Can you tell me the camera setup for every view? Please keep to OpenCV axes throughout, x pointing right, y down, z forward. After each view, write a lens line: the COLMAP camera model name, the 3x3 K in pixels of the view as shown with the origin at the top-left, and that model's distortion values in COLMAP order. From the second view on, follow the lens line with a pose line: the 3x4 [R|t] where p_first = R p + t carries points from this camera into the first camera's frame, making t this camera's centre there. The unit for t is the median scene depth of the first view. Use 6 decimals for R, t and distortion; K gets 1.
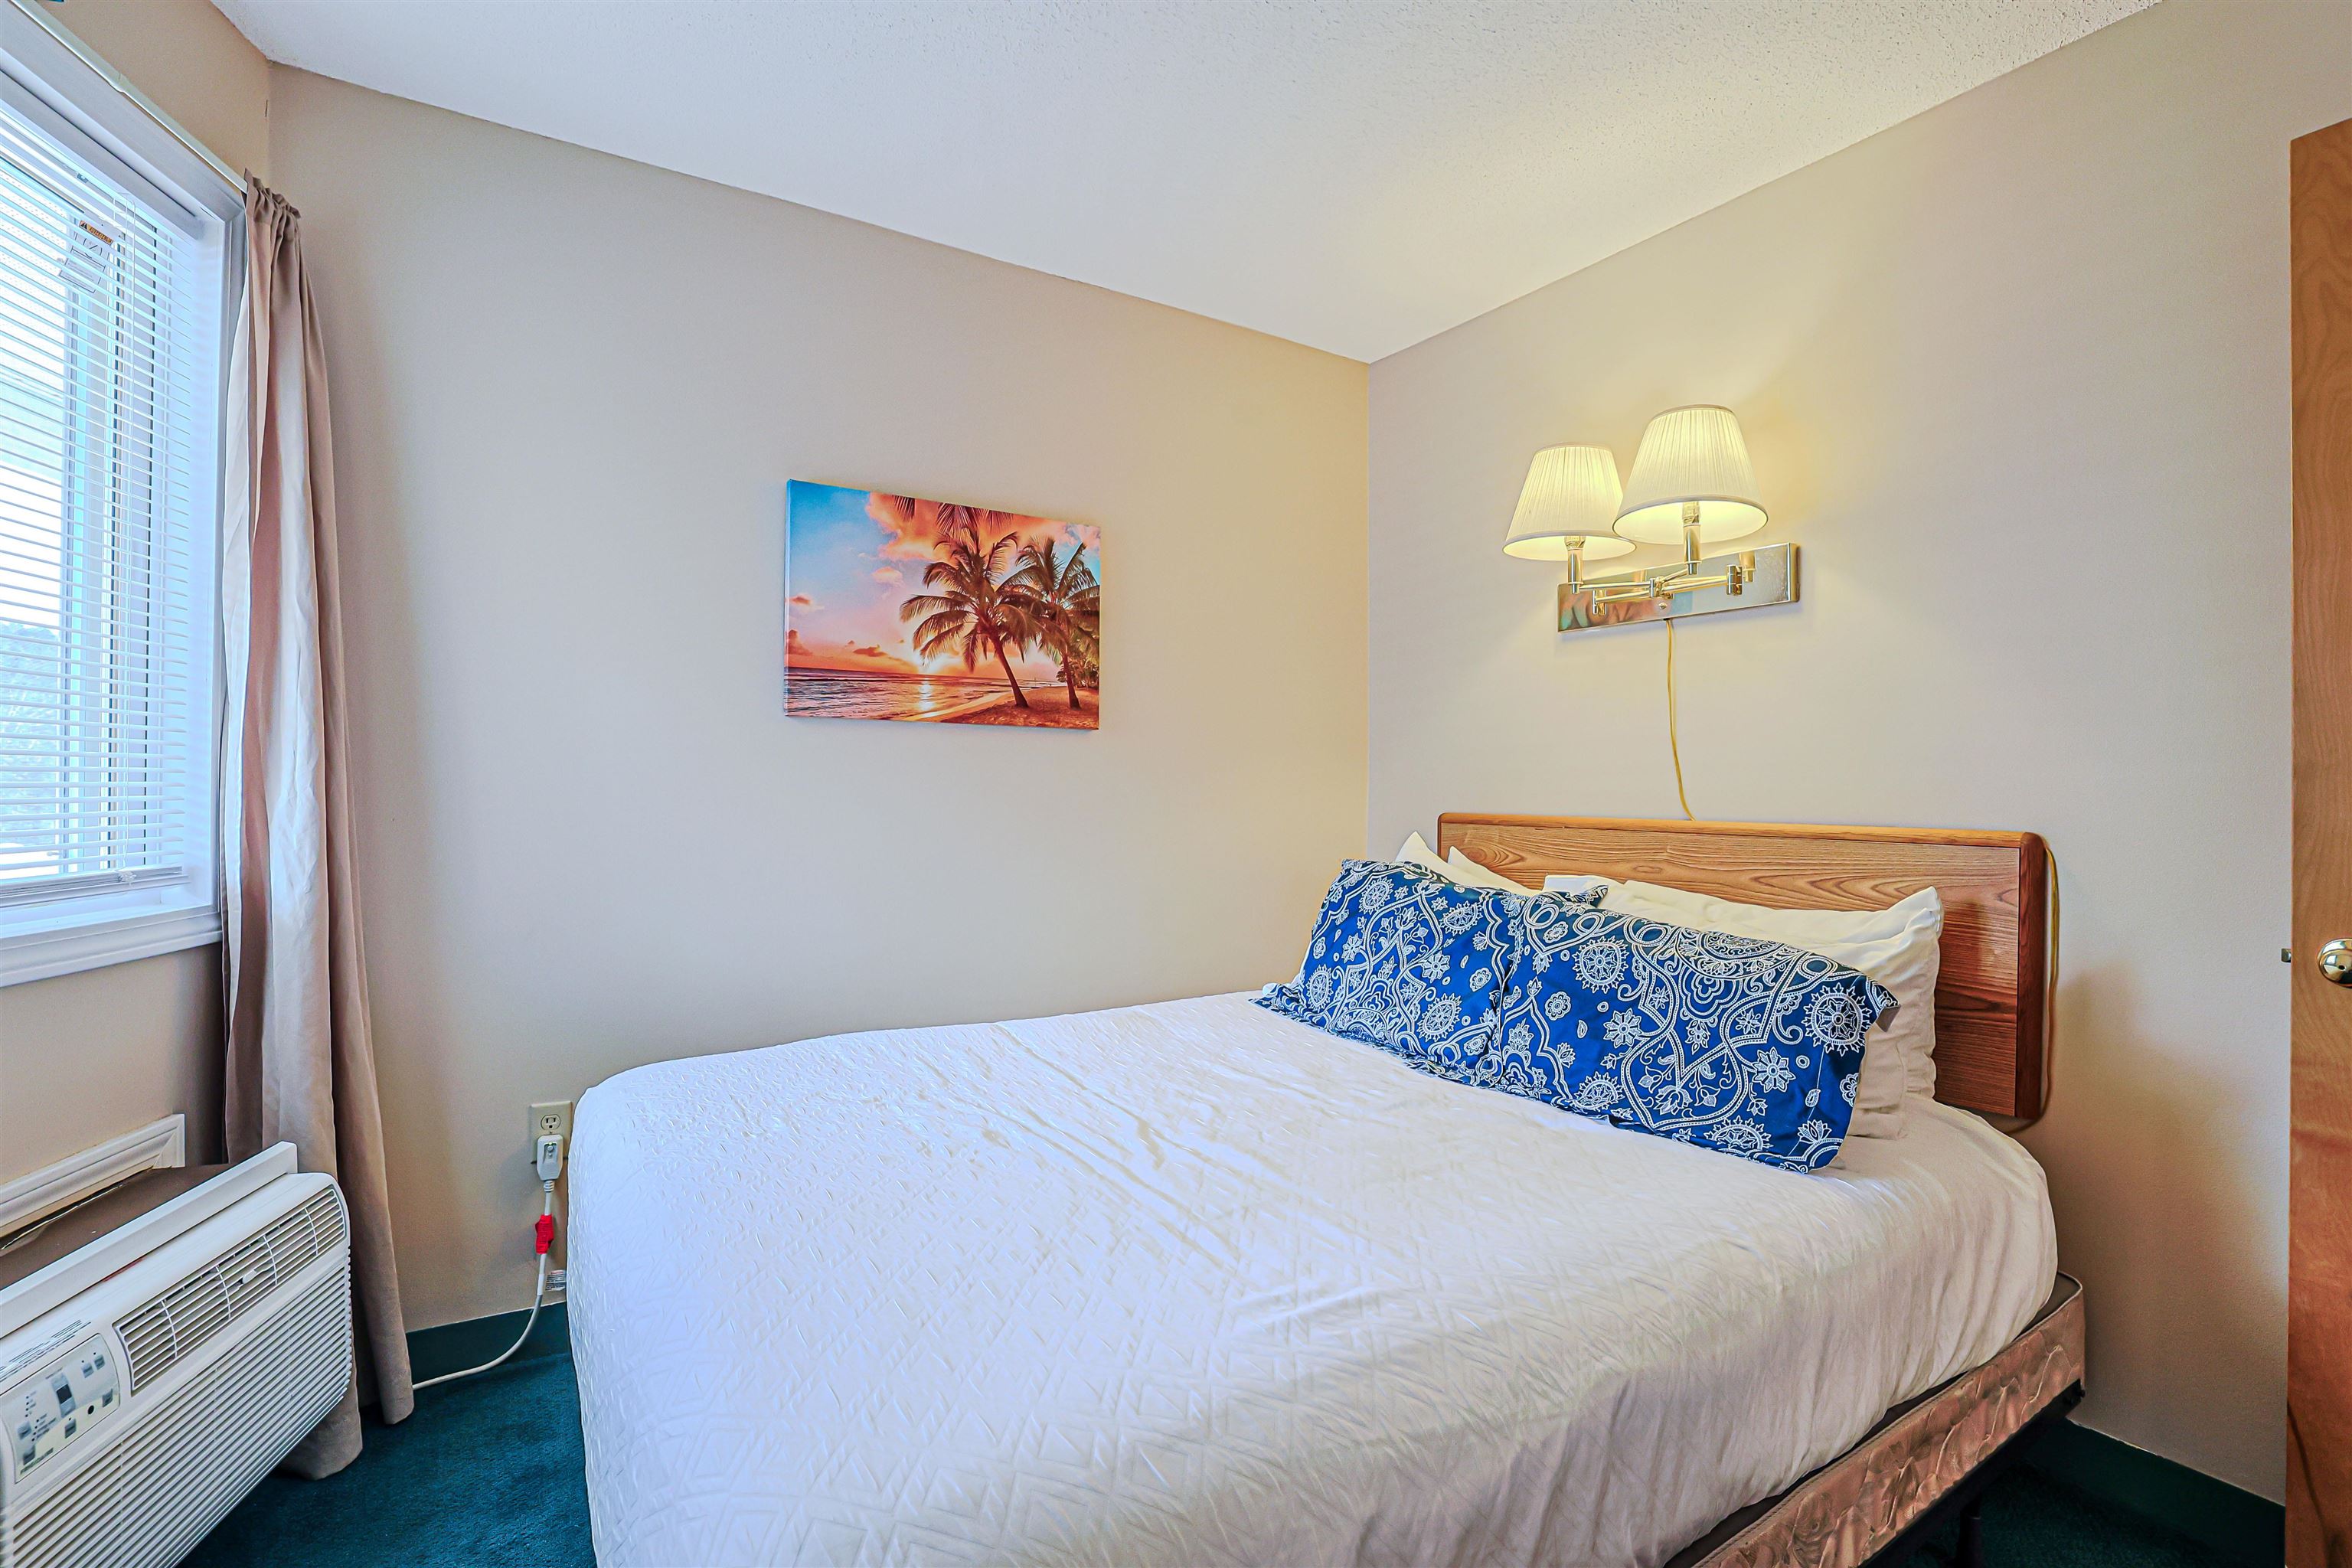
lens RADIAL K [[1084.4, 0, 1176.0], [0, 1084.4, 784.0], [0, 0, 1]] dist [-0.050822, 0.017478]
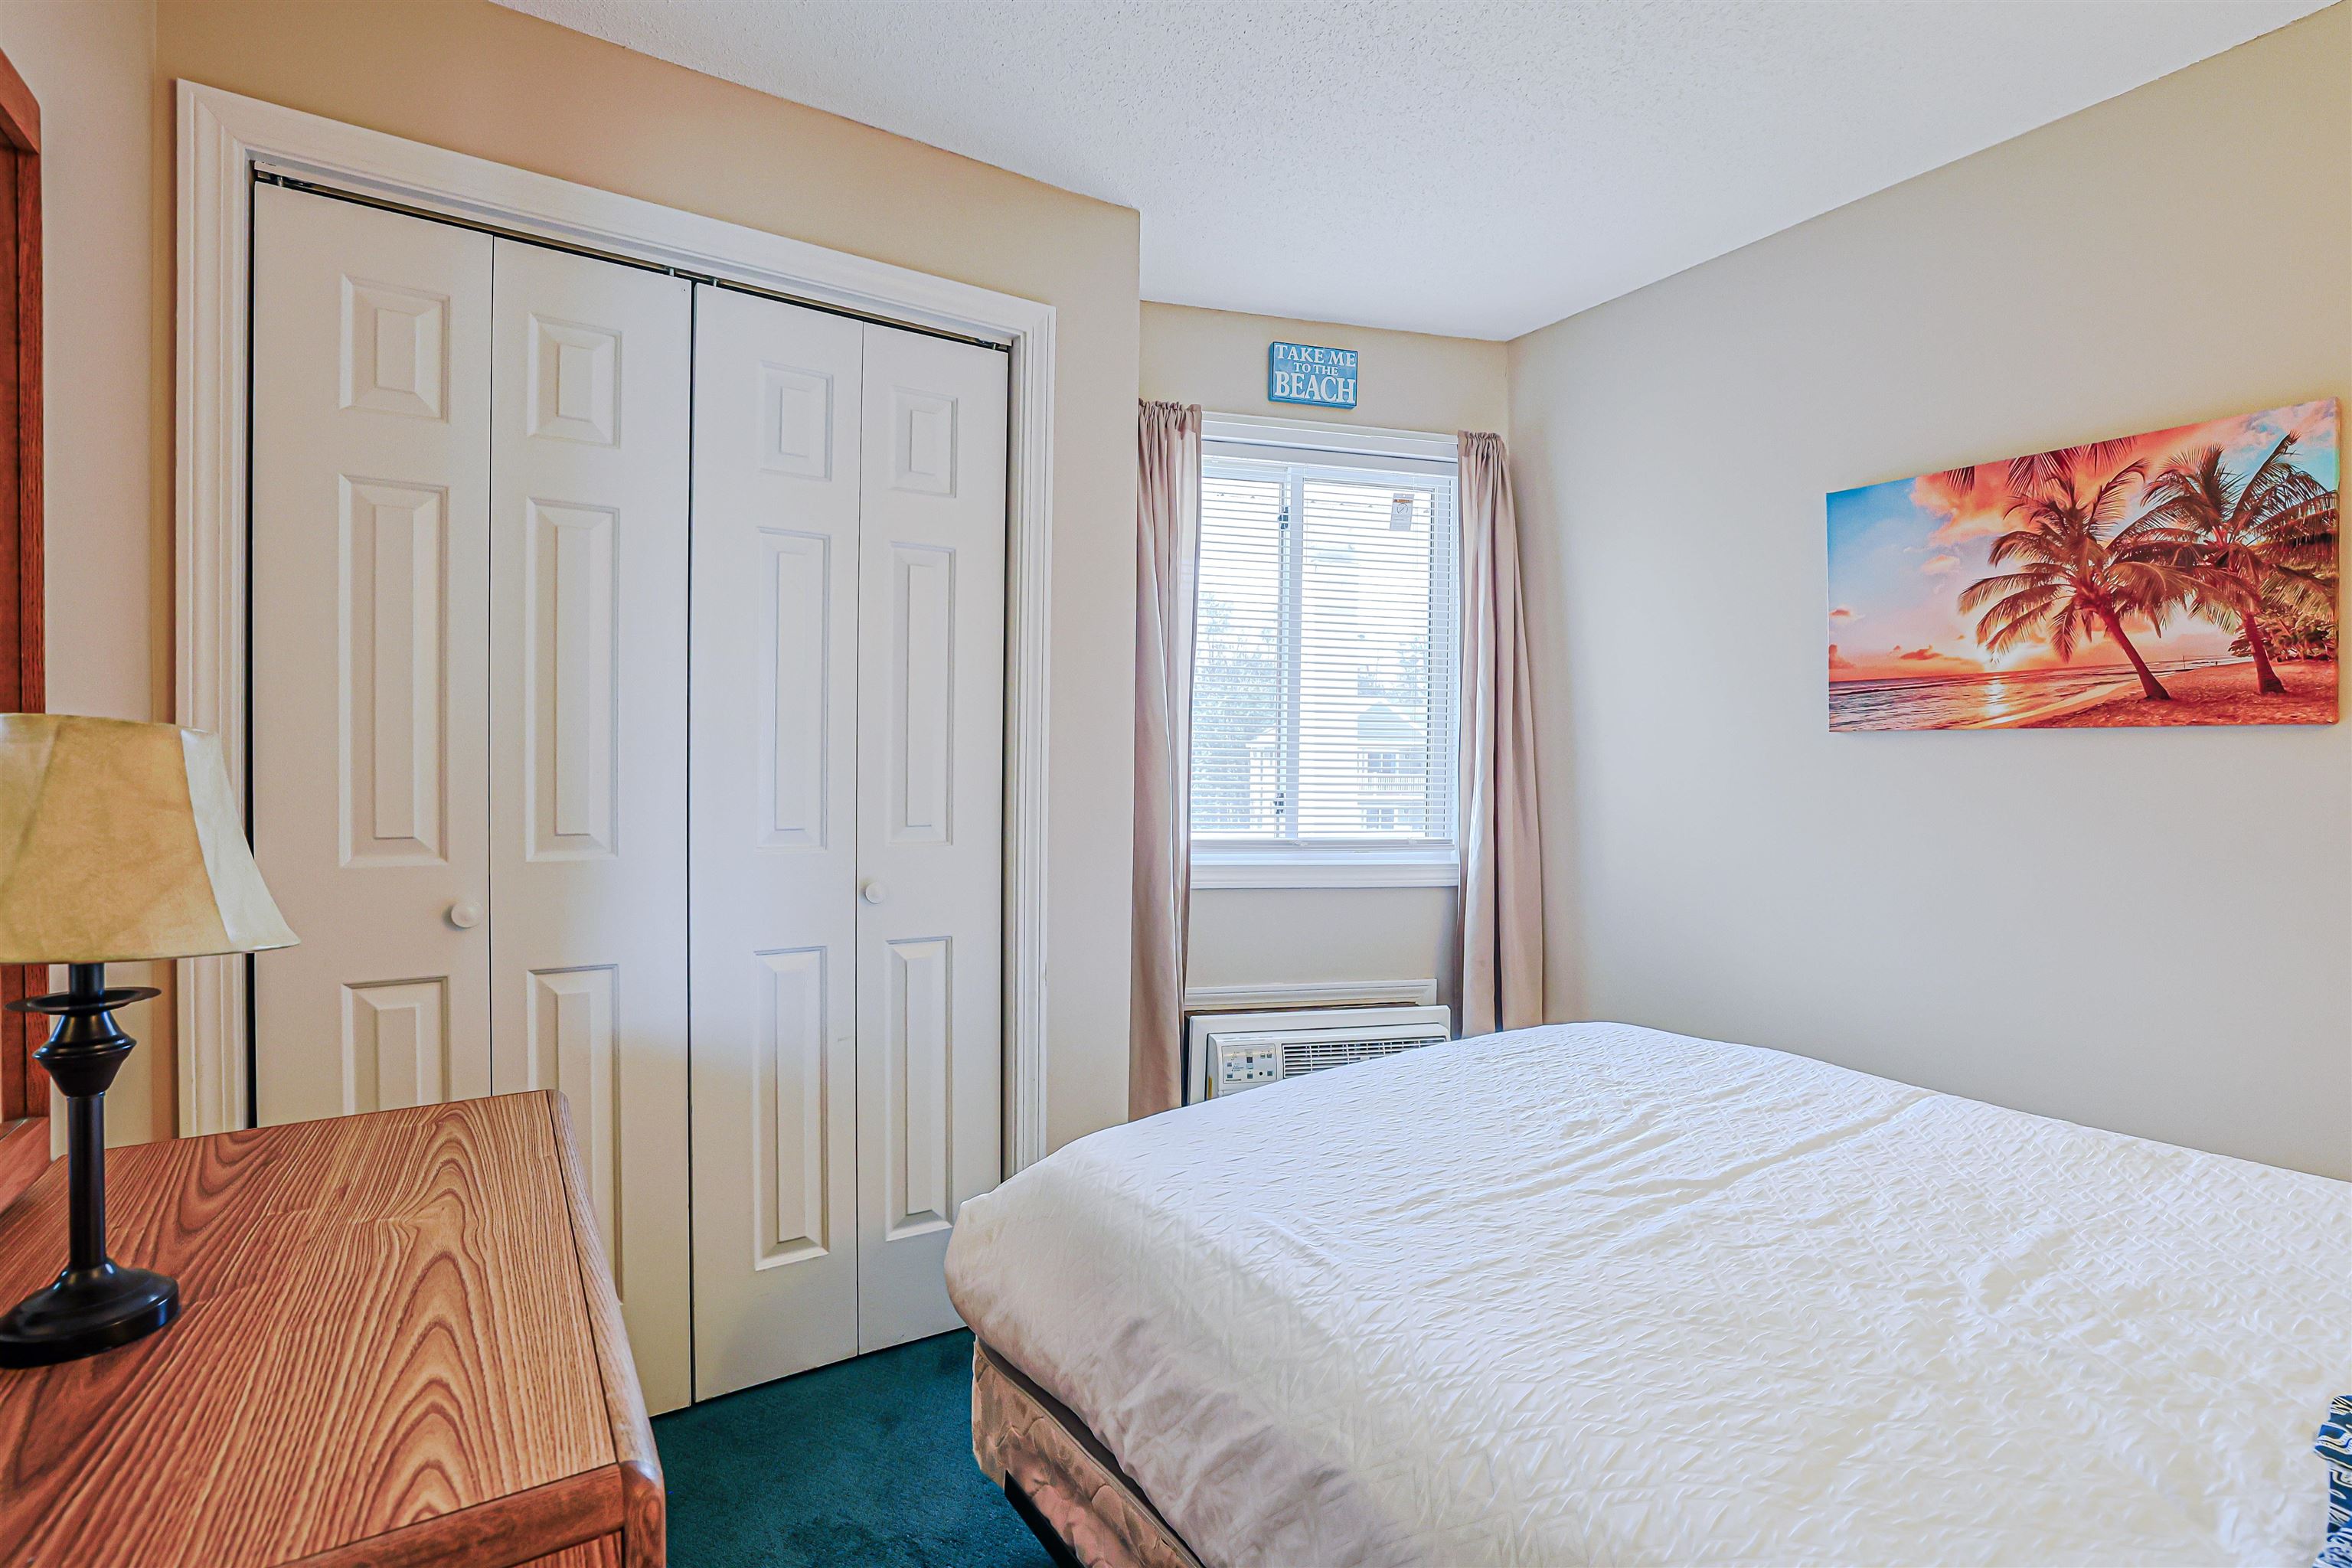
lens RADIAL K [[1150.5, 0, 1197.4], [0, 1150.5, 763.1], [0, 0, 1]] dist [-0.057153, 0.021734]
pose [[-0.010365, -0.008917, -0.999907, 0.631875], [-0.007411, 0.999933, -0.008841, -0.018909], [0.999919, 0.007318, -0.010430, 0.393645]]
